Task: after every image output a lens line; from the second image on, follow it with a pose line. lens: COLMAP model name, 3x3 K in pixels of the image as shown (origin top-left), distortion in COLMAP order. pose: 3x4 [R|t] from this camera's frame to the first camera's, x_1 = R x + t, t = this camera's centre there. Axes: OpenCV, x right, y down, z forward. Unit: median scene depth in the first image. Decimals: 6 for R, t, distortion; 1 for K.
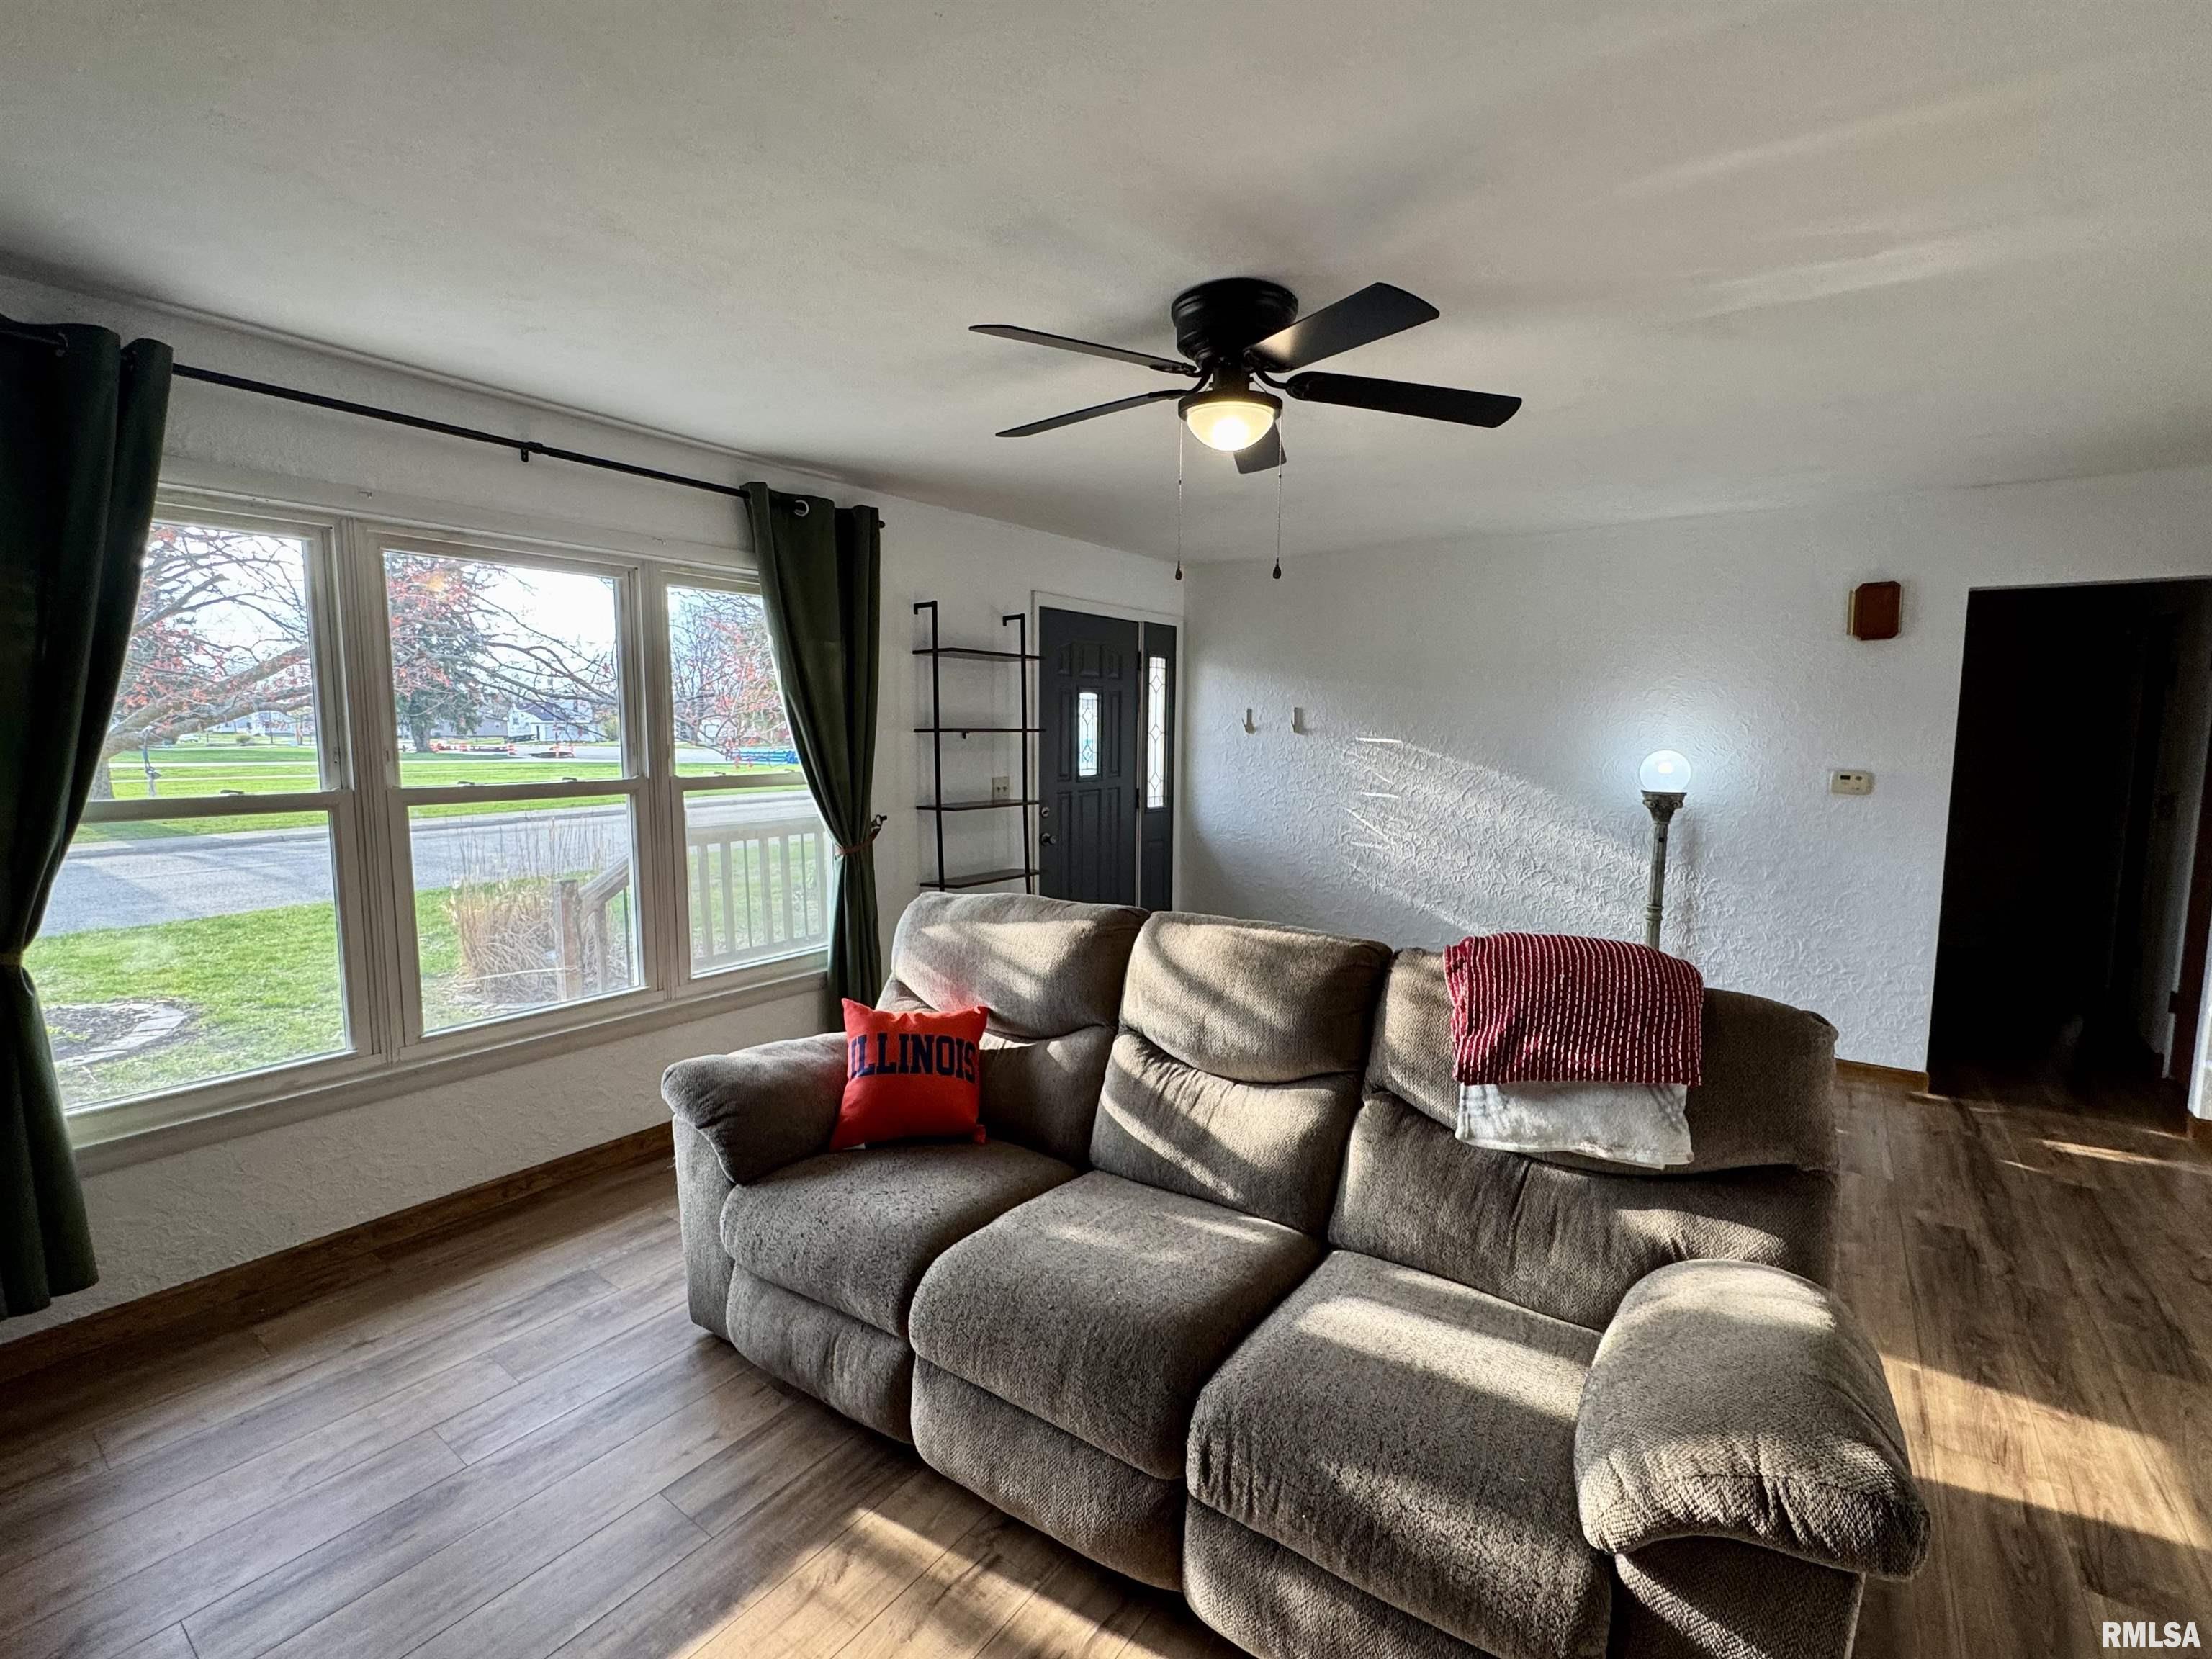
lens RADIAL K [[992.8, 0, 1106.0], [0, 992.8, 829.5], [0, 0, 1]] dist [0.000476, -0.005748]
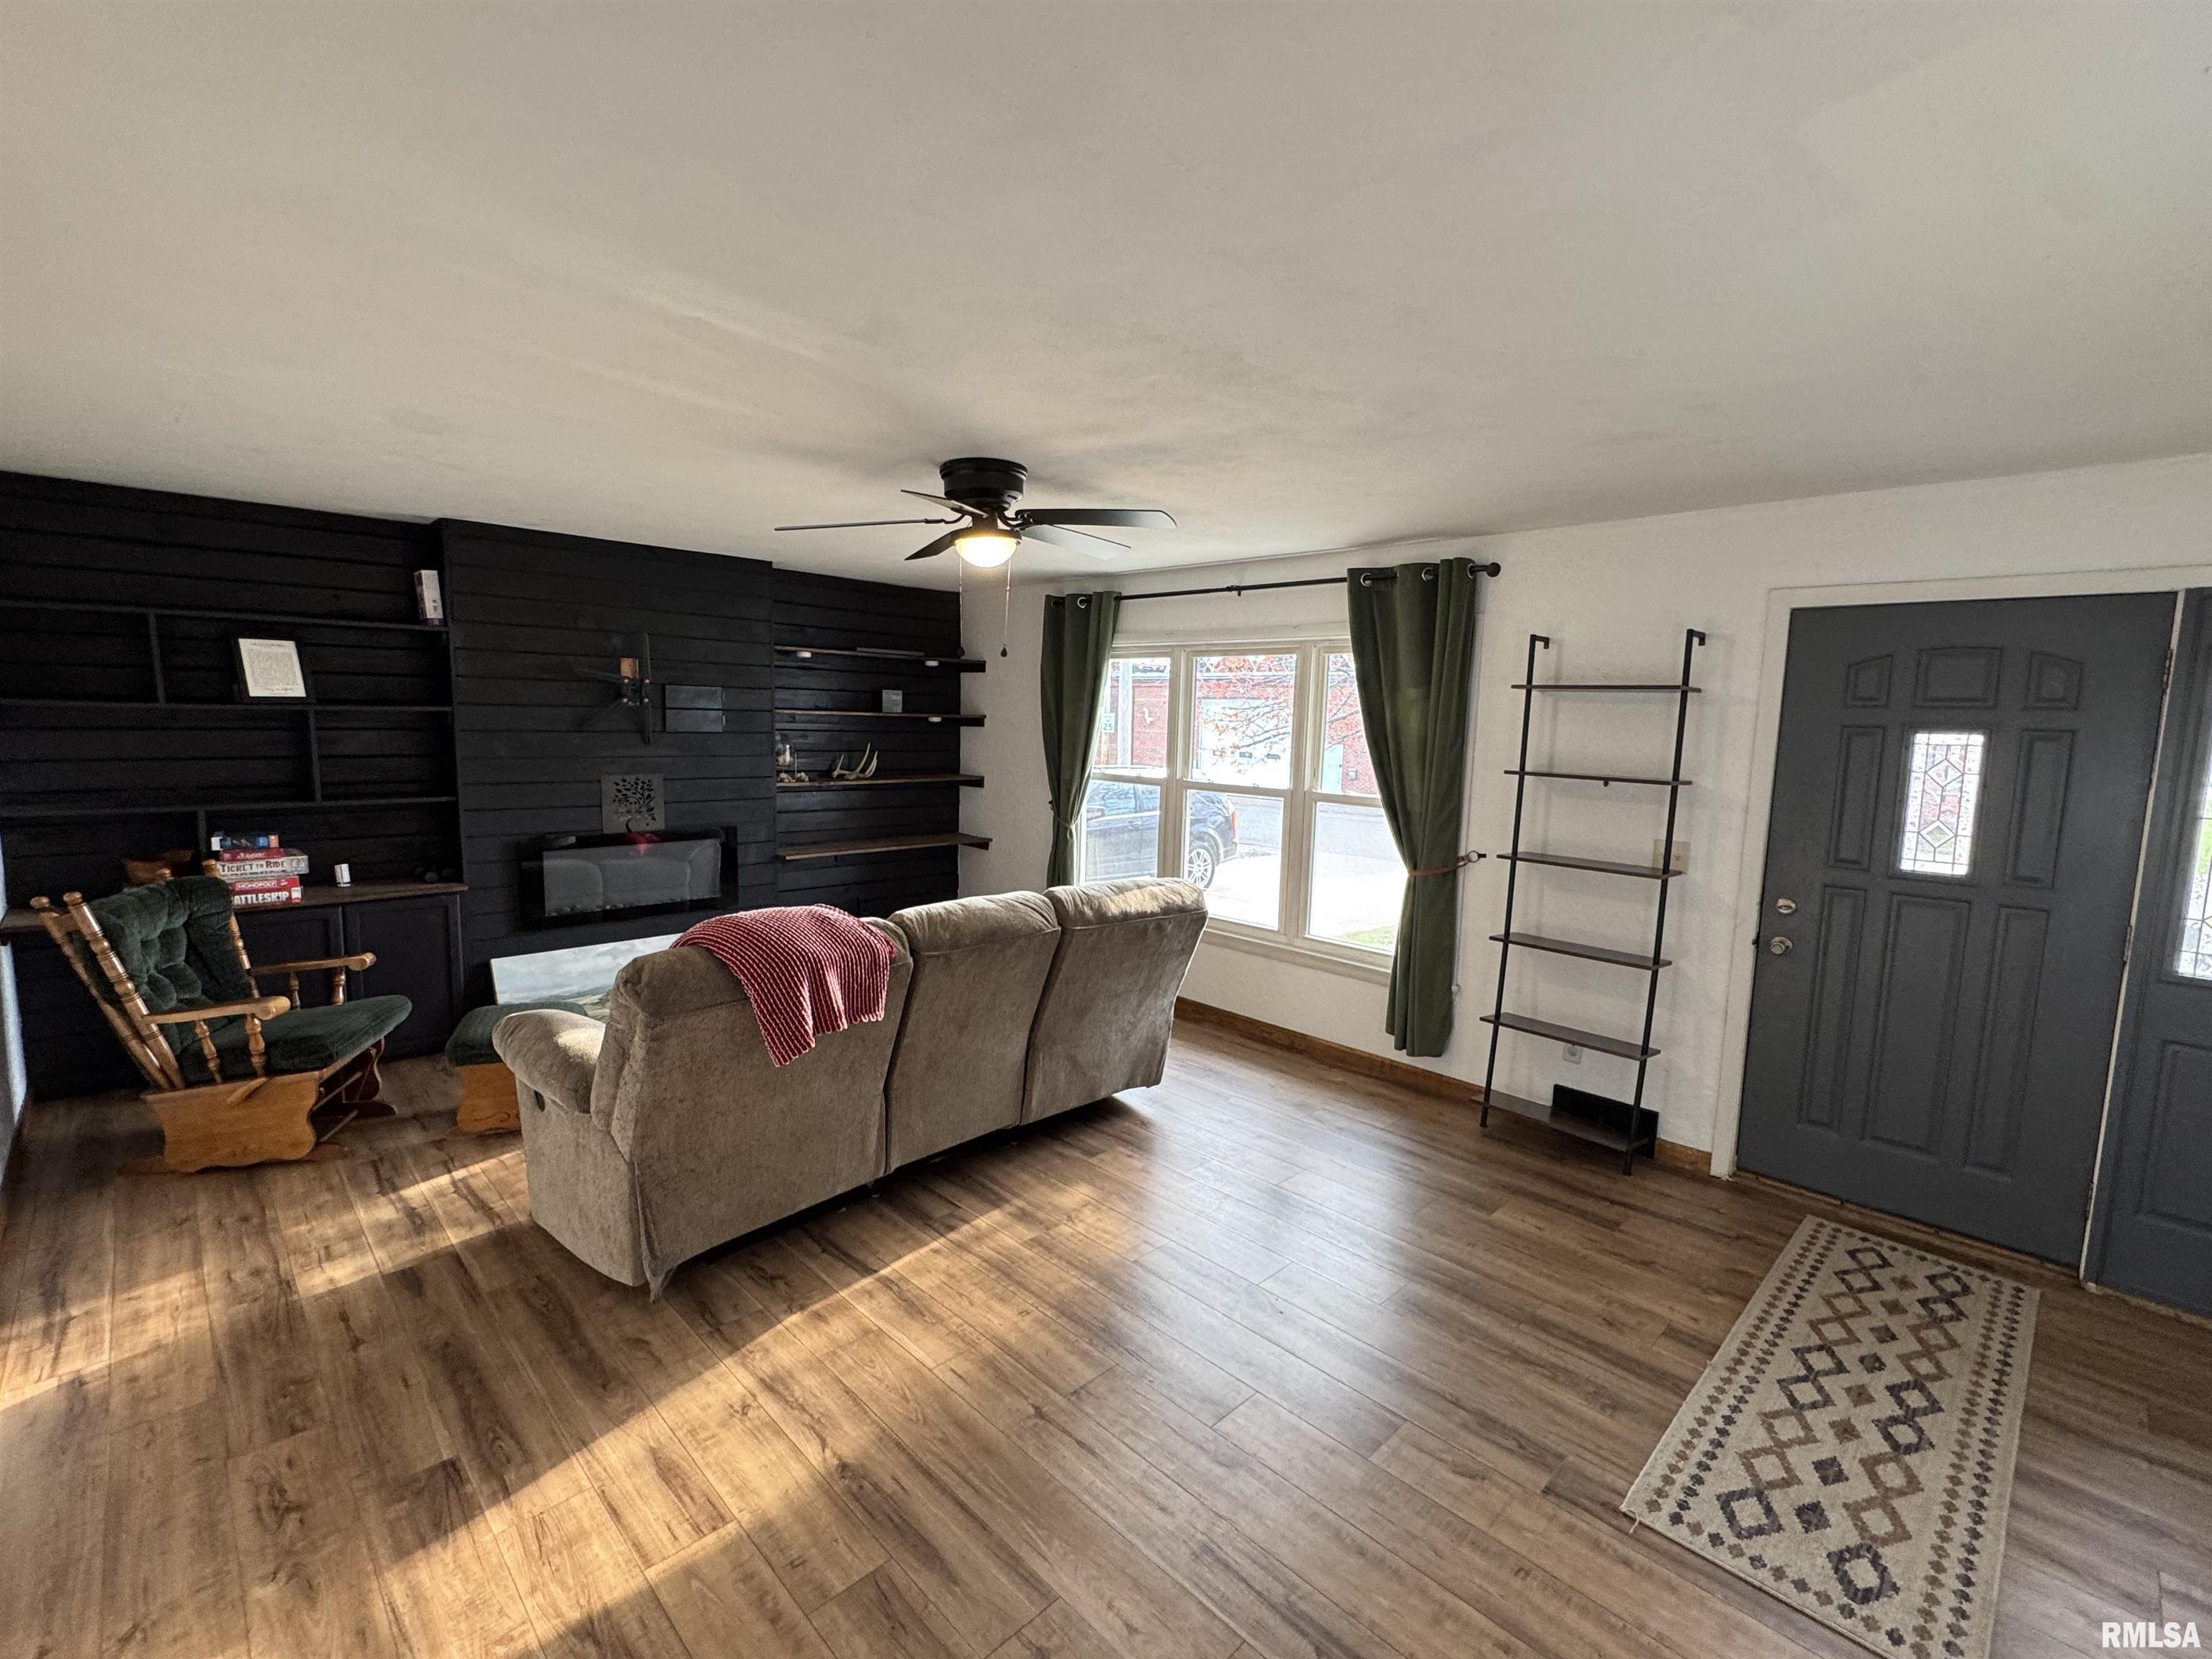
lens RADIAL K [[992.8, 0, 1106.0], [0, 992.8, 829.5], [0, 0, 1]] dist [0.000476, -0.005748]
pose [[-0.170984, 0.112979, -0.978775, 0.988515], [-0.126238, 0.982704, 0.135485, -0.152702], [0.977153, 0.146724, -0.153765, 0.930331]]
